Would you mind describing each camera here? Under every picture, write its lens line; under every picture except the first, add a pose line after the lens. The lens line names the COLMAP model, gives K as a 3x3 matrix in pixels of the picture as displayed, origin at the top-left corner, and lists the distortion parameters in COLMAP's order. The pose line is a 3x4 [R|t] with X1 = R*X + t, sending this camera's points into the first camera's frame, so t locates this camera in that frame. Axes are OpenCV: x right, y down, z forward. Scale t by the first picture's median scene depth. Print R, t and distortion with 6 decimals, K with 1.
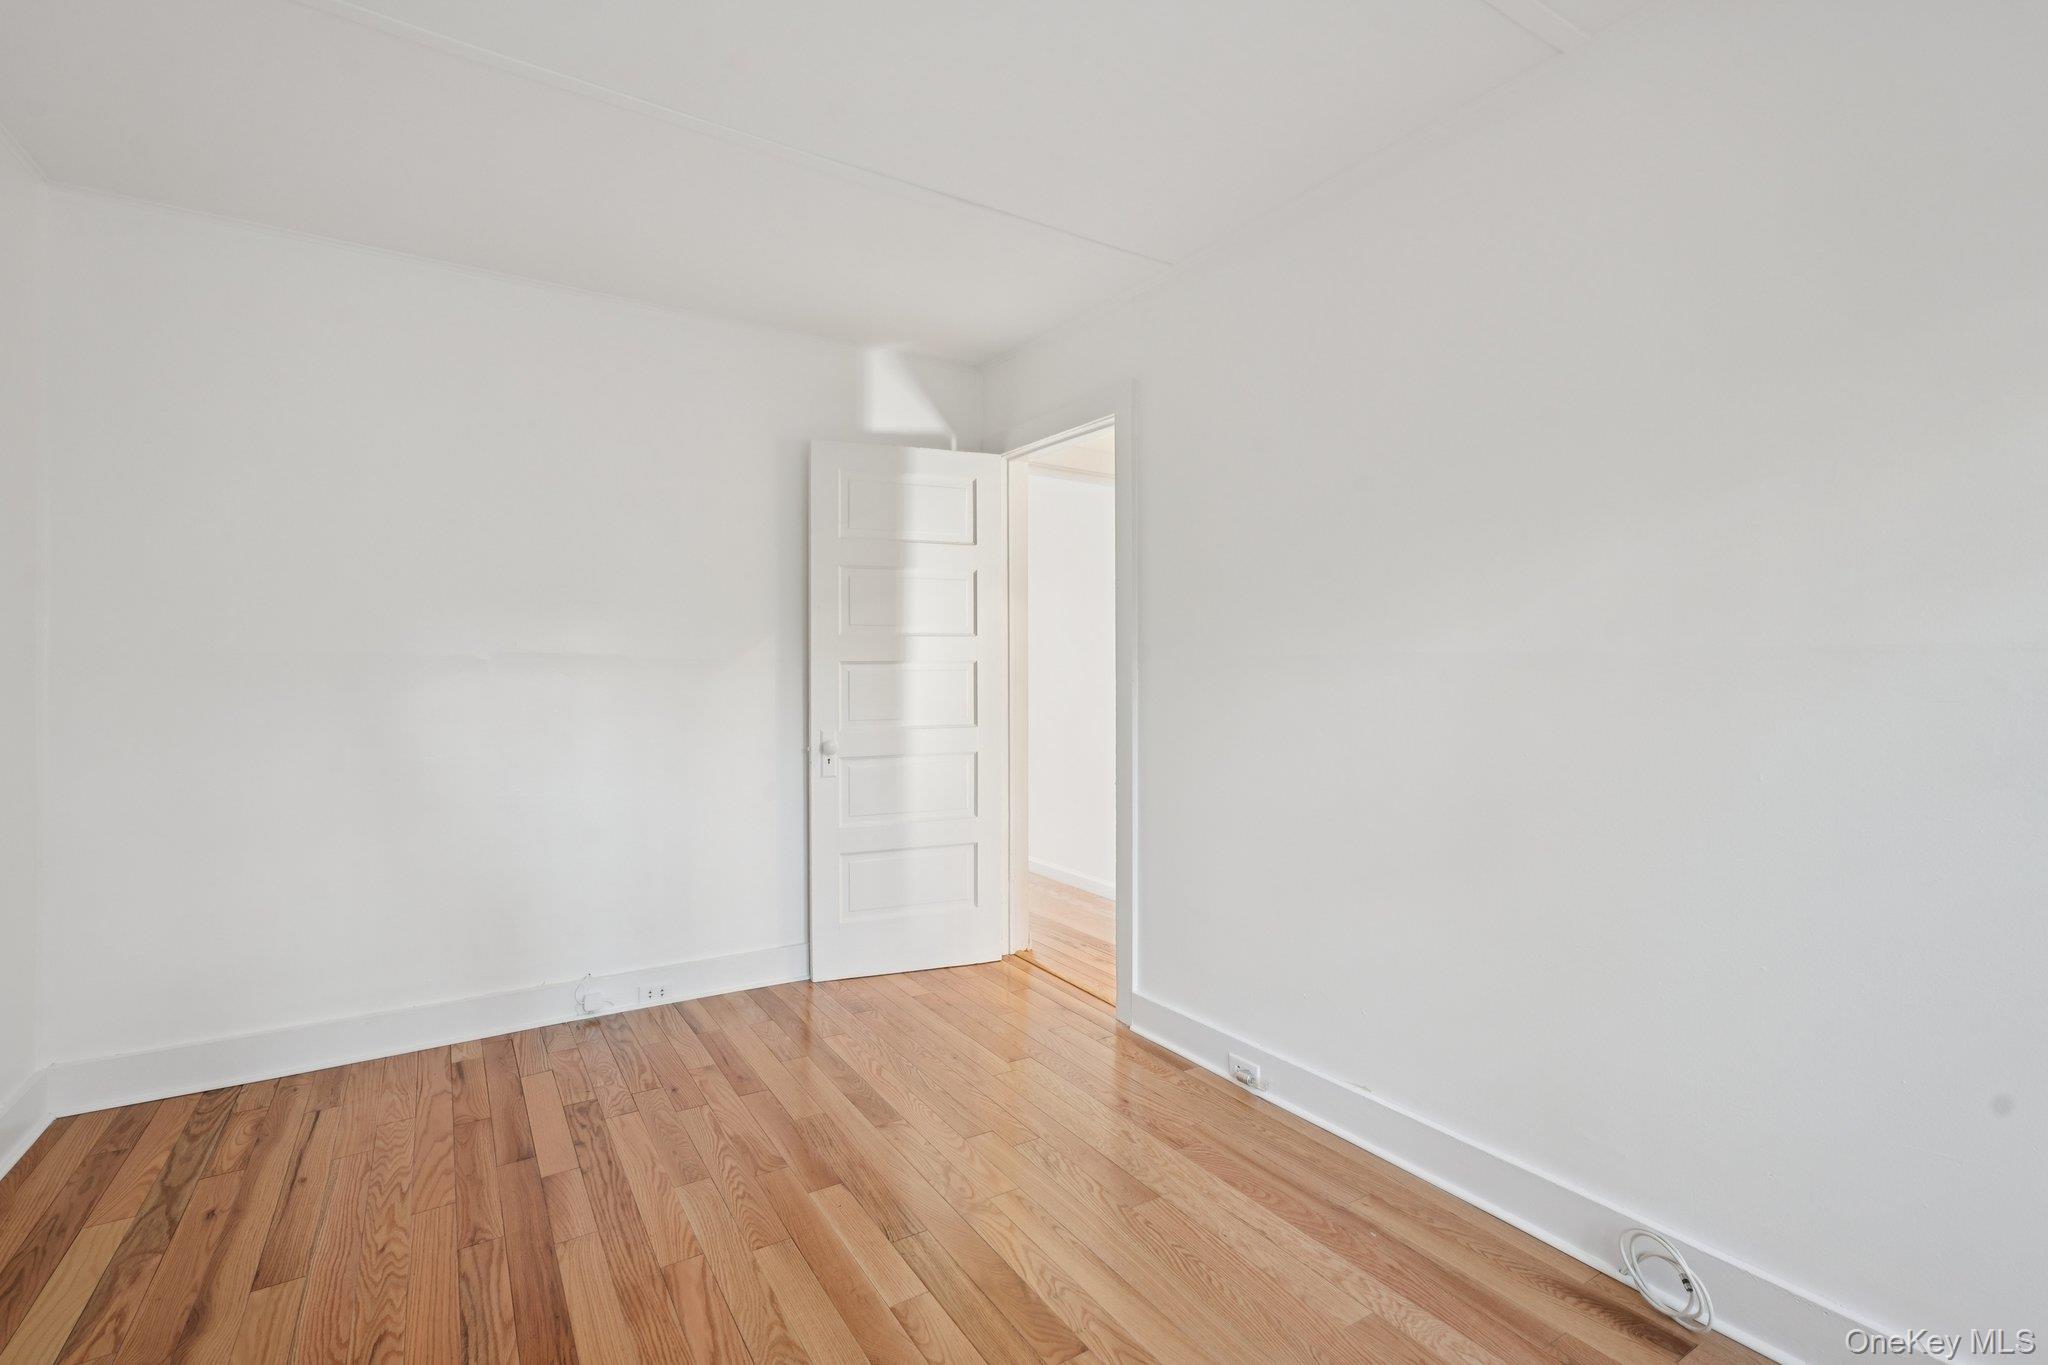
lens RADIAL K [[907.5, 0, 1024.8], [0, 907.5, 677.1], [0, 0, 1]] dist [-0.009026, 0.001747]
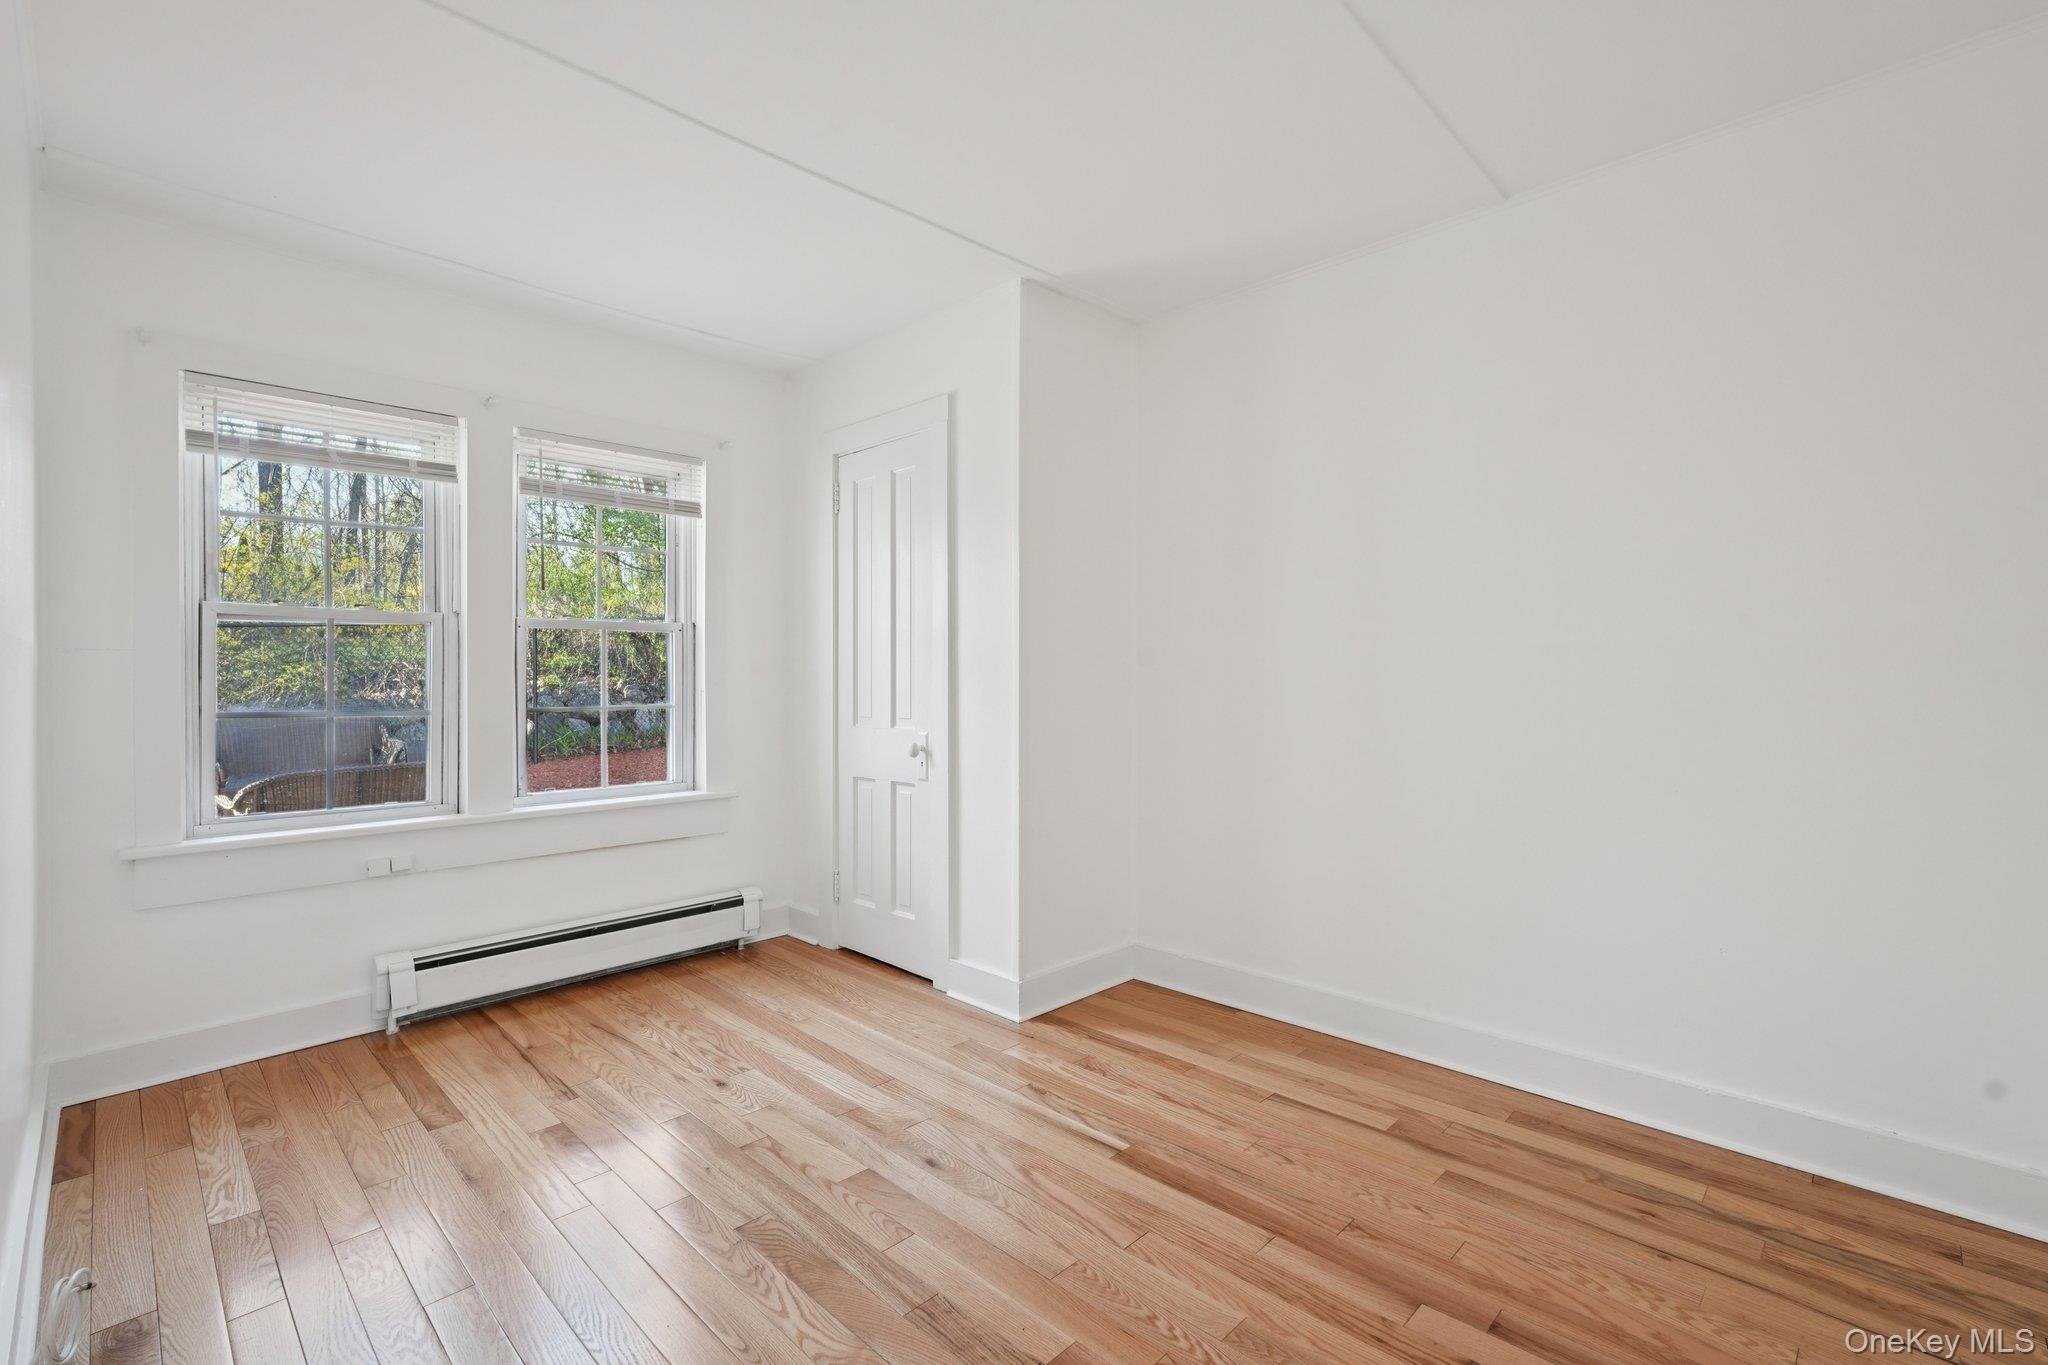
lens RADIAL K [[907.5, 0, 1017.4], [0, 907.5, 677.6], [0, 0, 1]] dist [-0.009026, 0.001747]
pose [[-0.976978, 0.003580, -0.213312, -0.037260], [0.001522, 0.999951, 0.009812, 0.008053], [0.213336, 0.009261, -0.976935, 1.989946]]
